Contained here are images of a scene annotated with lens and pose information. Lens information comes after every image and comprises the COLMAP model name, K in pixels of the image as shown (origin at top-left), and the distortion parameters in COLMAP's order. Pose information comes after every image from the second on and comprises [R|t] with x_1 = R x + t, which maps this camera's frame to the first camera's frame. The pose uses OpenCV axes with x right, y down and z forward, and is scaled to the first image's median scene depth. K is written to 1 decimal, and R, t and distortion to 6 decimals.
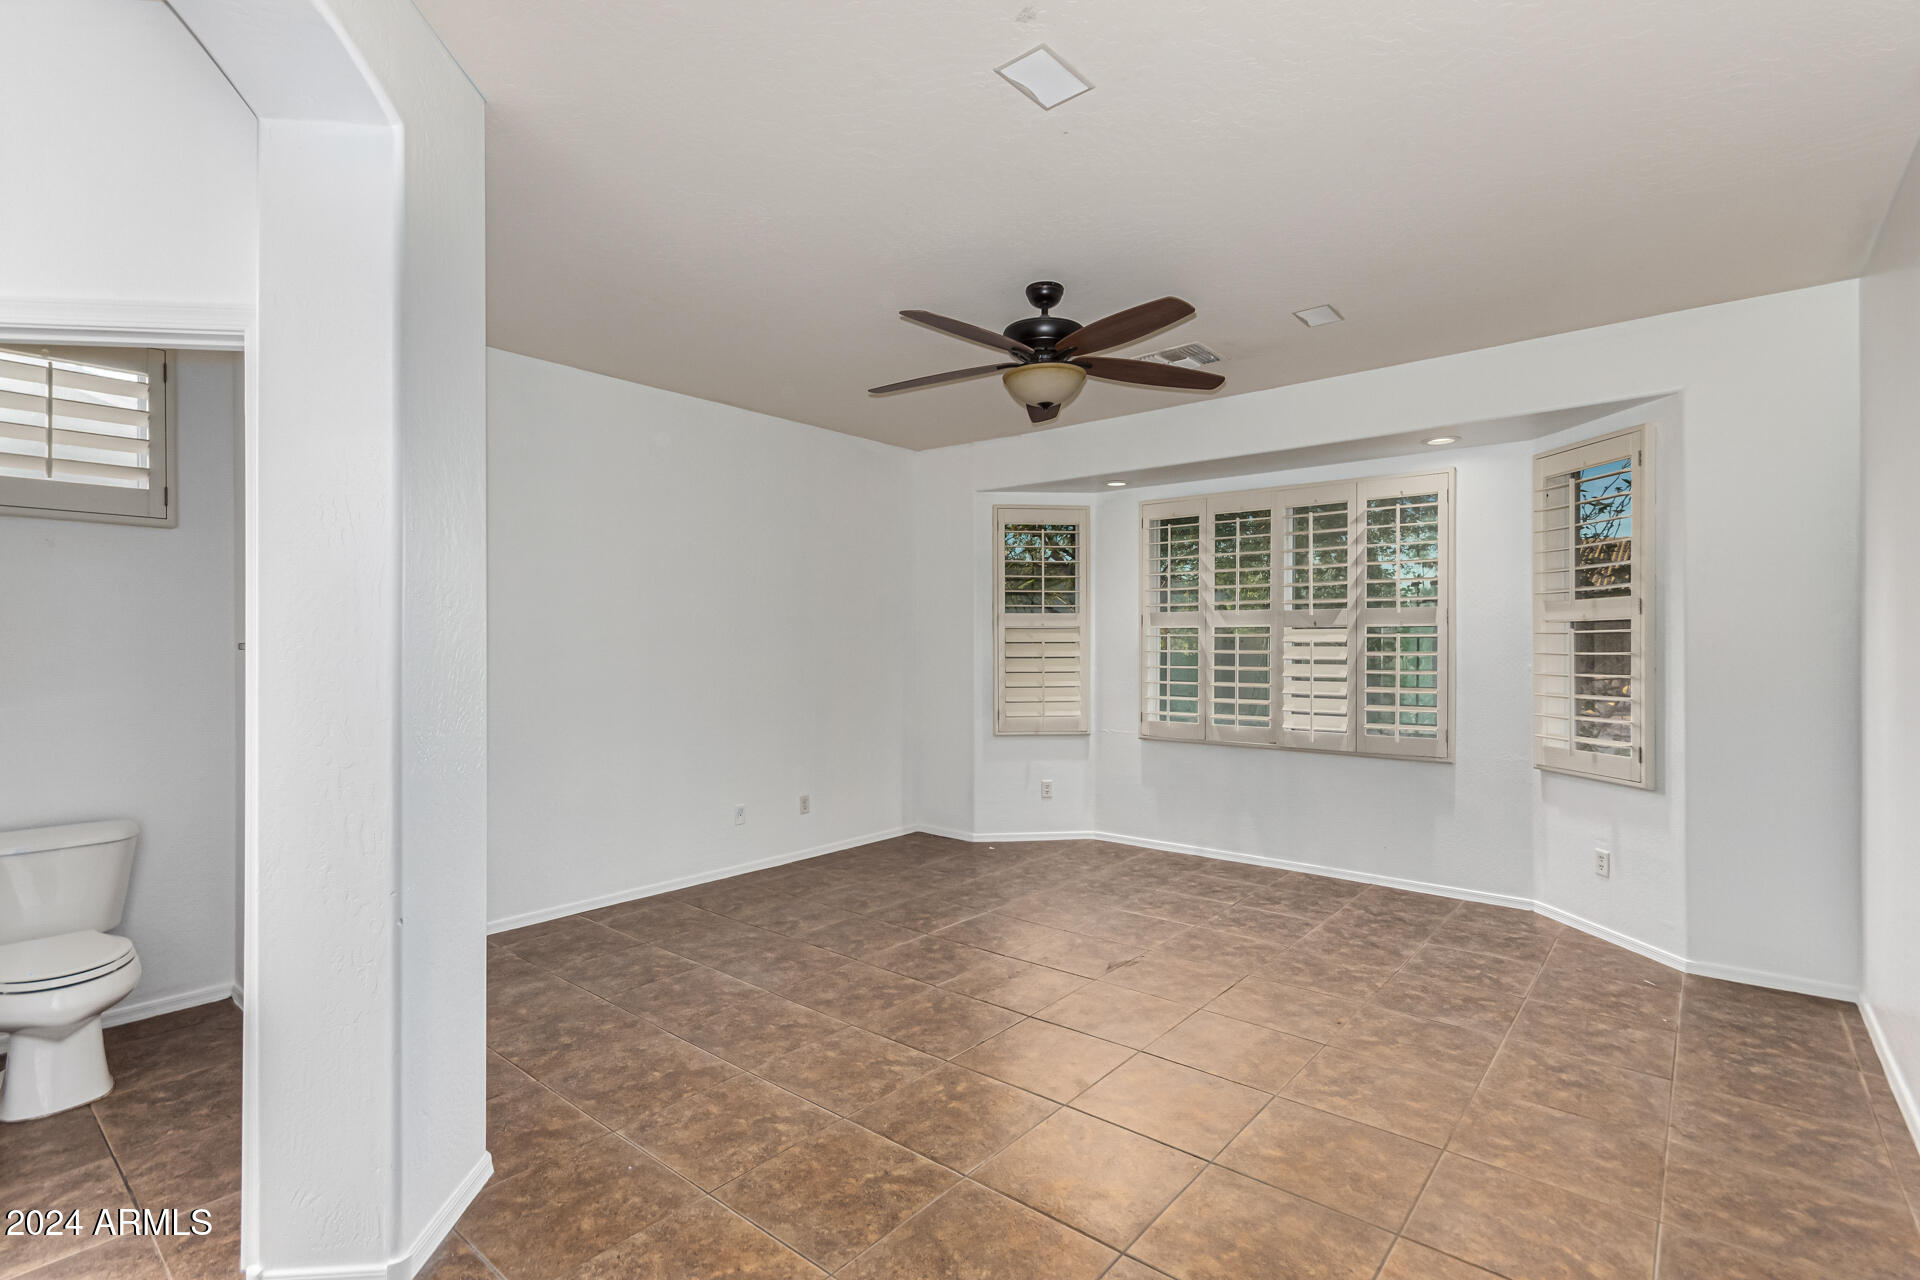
lens RADIAL K [[899.6, 0, 956.6], [0, 899.6, 643.6], [0, 0, 1]] dist [0.004720, 0.001348]
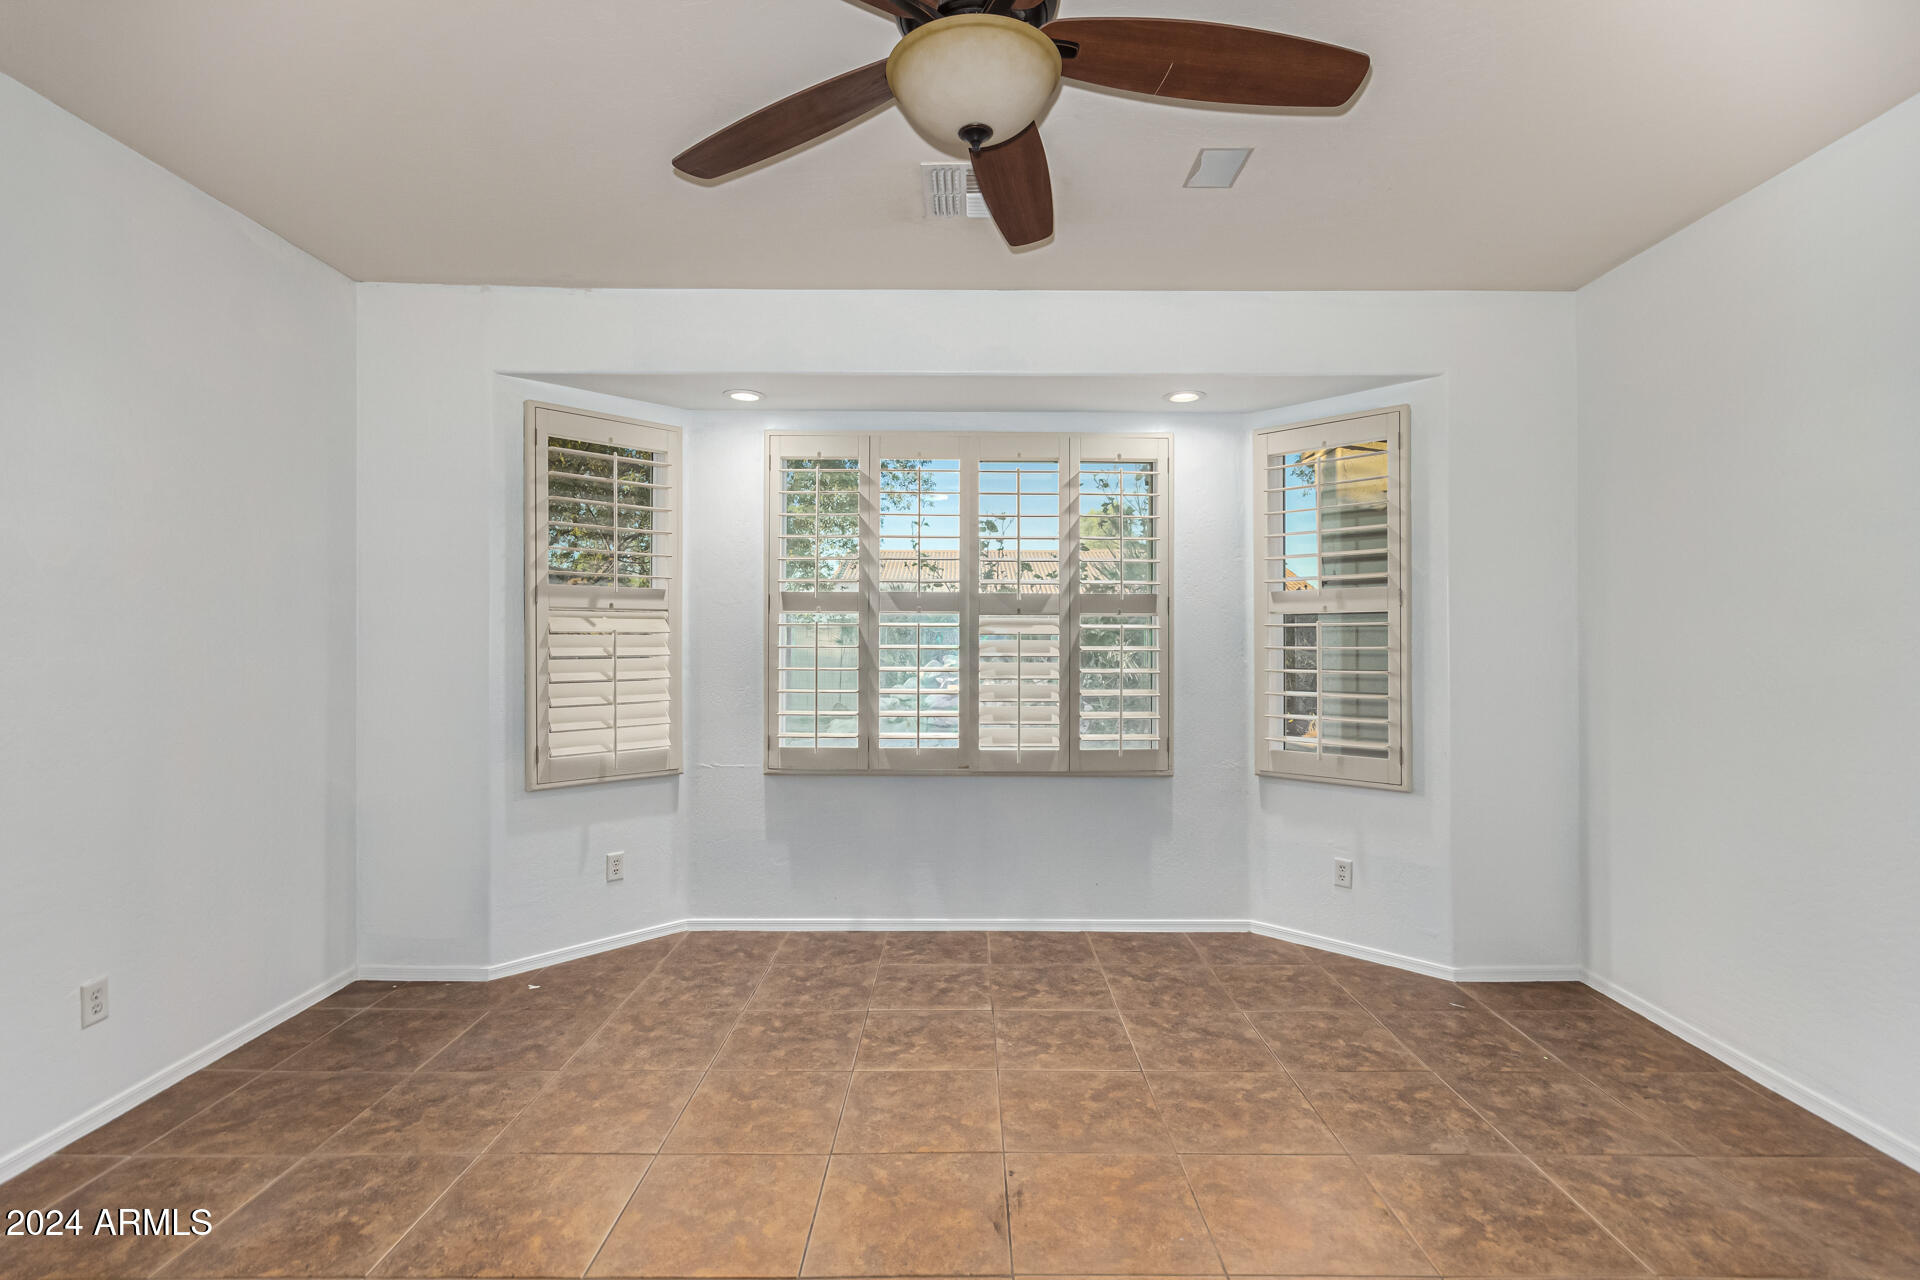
lens RADIAL K [[899.6, 0, 971.0], [0, 899.6, 638.9], [0, 0, 1]] dist [0.004720, 0.001348]
pose [[0.762934, 0.004310, 0.646462, -0.170523], [-0.001732, 0.999988, -0.004623, 0.006762], [-0.646474, 0.002407, 0.762932, 0.519824]]
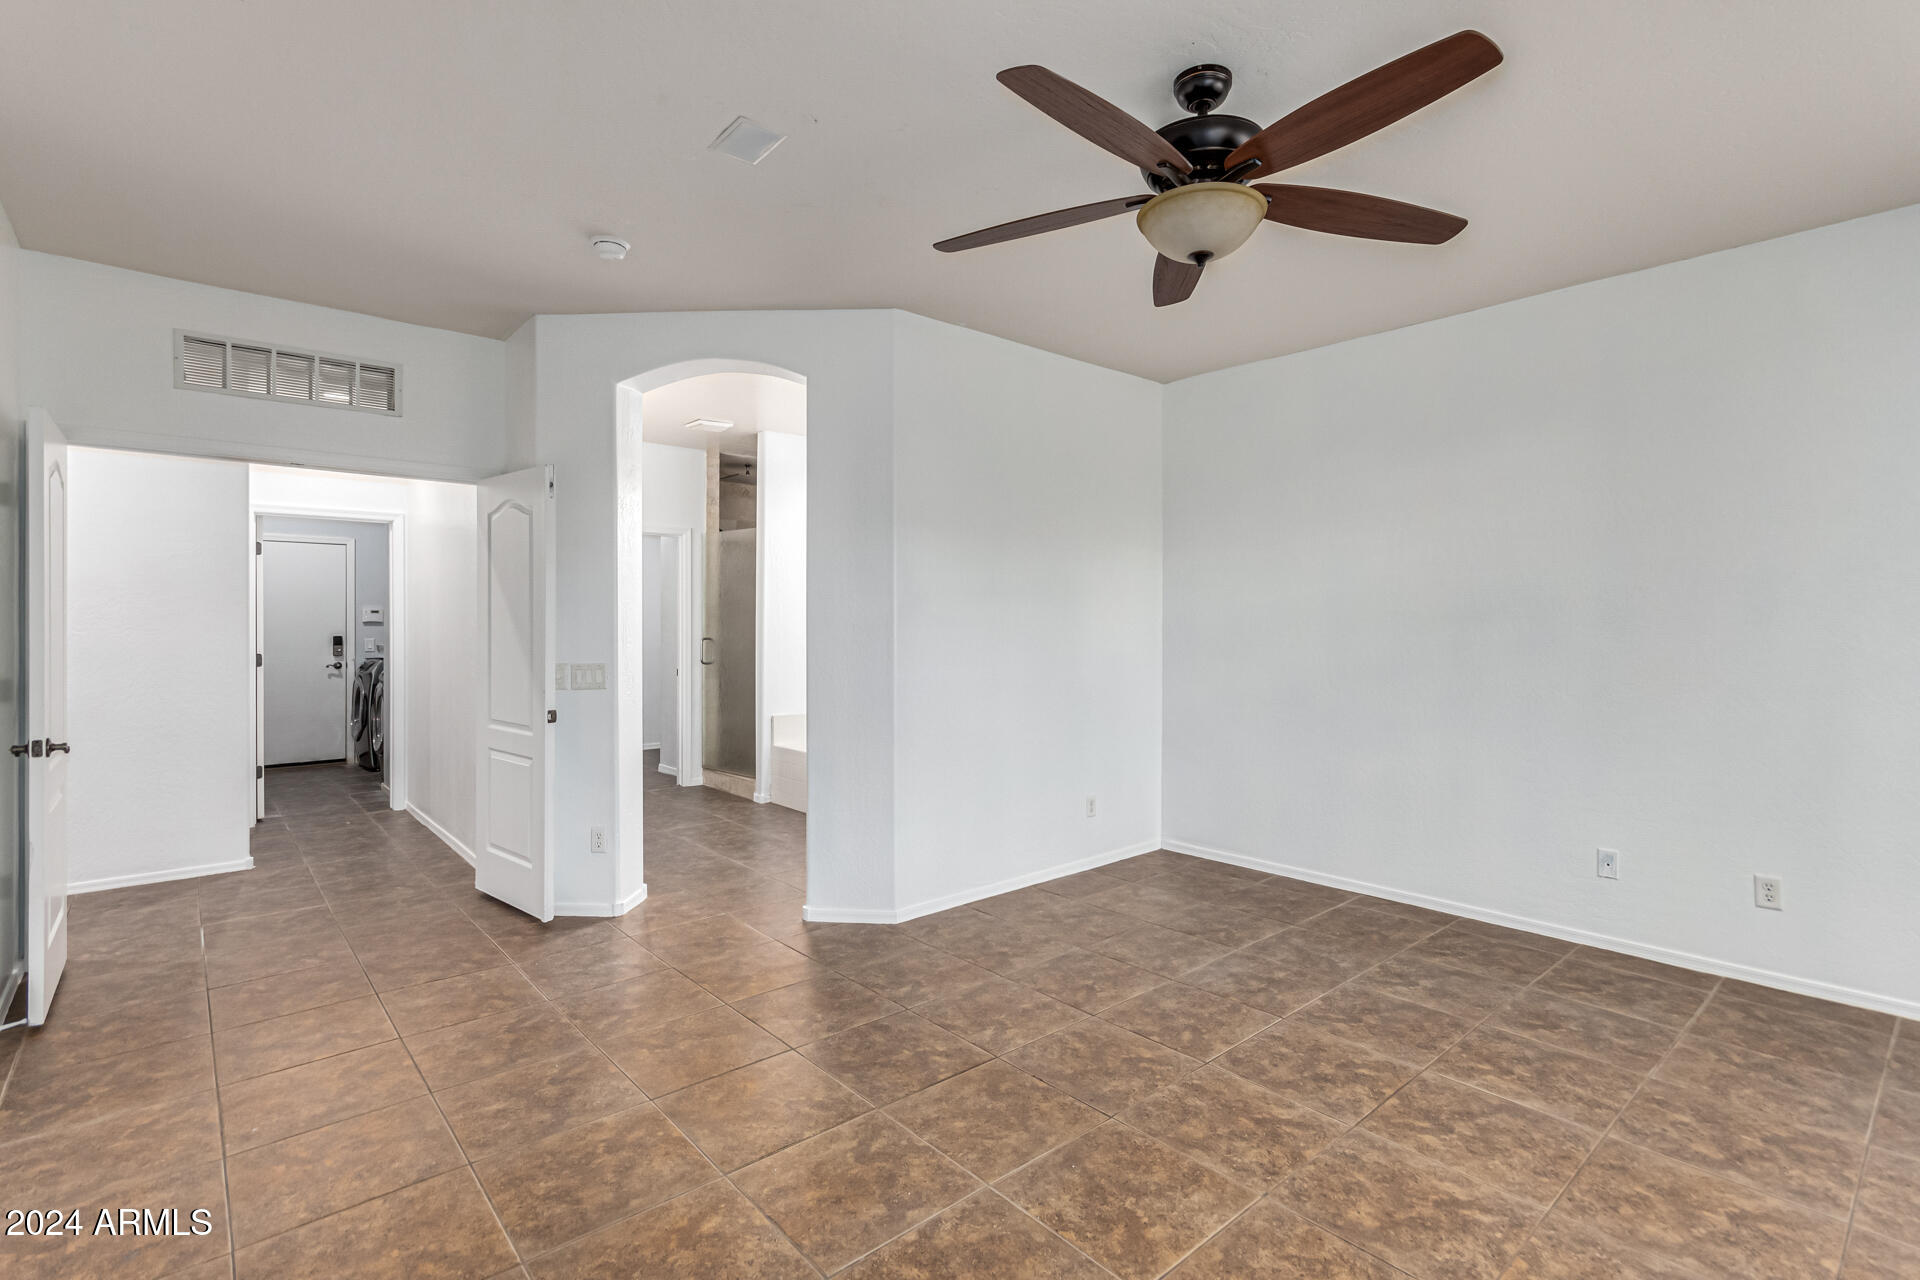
lens RADIAL K [[899.6, 0, 990.9], [0, 899.6, 629.4], [0, 0, 1]] dist [0.004720, 0.001348]
pose [[-0.134283, 0.009598, -0.990897, 0.634482], [0.002574, 0.999953, 0.009337, -0.000375], [0.990940, -0.001297, -0.134301, 0.760057]]
